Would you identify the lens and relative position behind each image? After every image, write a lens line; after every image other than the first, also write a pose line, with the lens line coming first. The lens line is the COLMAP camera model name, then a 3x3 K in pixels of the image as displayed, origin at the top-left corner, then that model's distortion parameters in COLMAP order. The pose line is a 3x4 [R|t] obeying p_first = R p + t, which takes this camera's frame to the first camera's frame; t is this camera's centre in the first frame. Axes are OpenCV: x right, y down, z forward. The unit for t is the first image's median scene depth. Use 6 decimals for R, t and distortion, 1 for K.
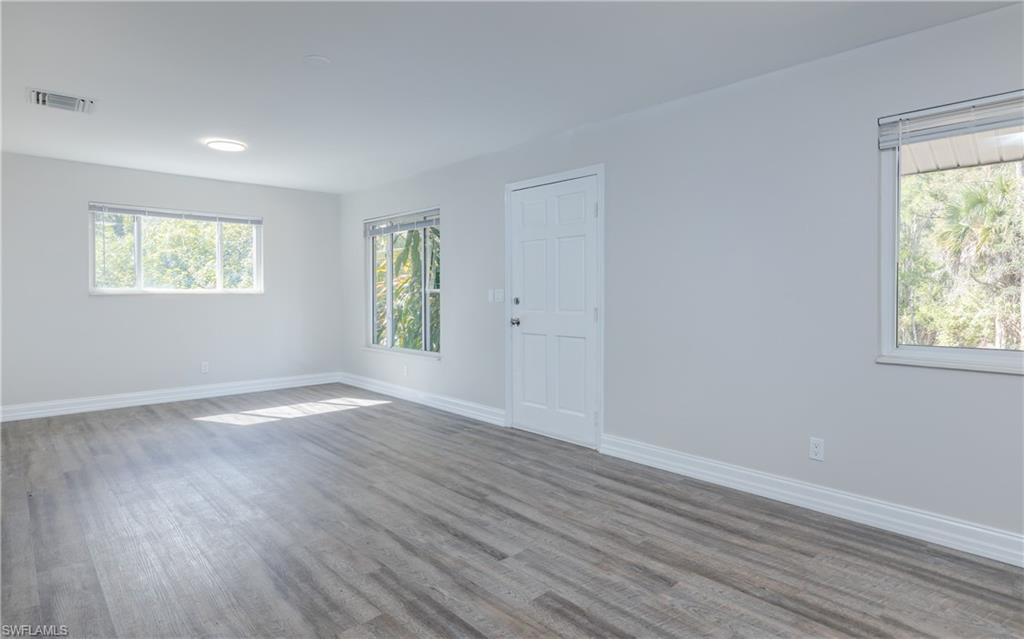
lens RADIAL K [[552.7, 0, 512.7], [0, 552.7, 302.8], [0, 0, 1]] dist [0.002195, 0.000462]
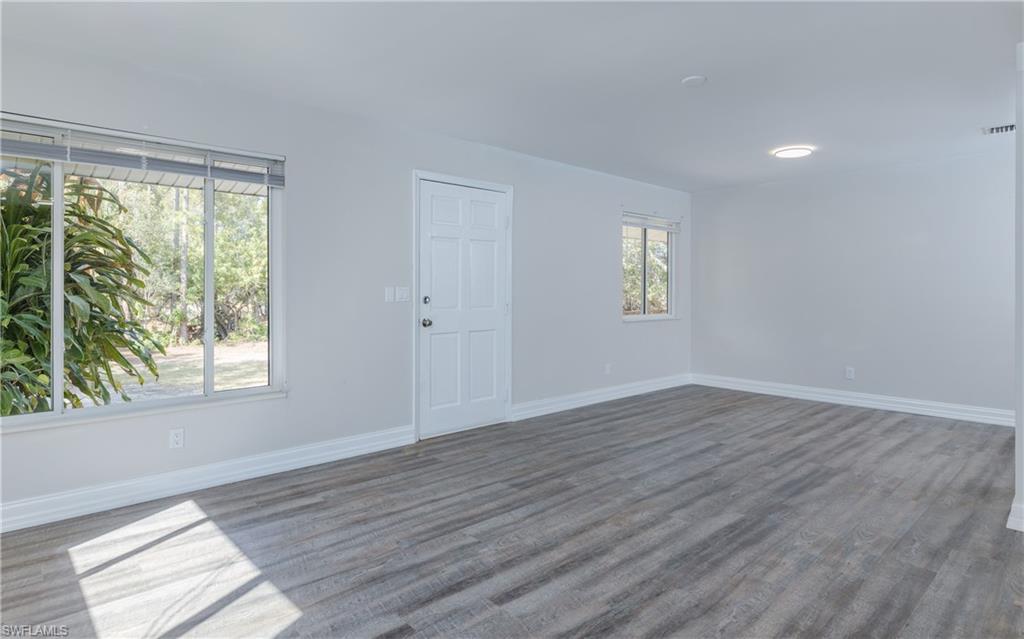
lens RADIAL K [[534.0, 0, 511.9], [0, 534.0, 296.7], [0, 0, 1]] dist [-0.000100, -0.000671]
pose [[0.005458, -0.014051, 0.999886, -0.899181], [0.013463, 0.999812, 0.013977, -0.019893], [-0.999894, 0.013385, 0.005646, 0.867039]]
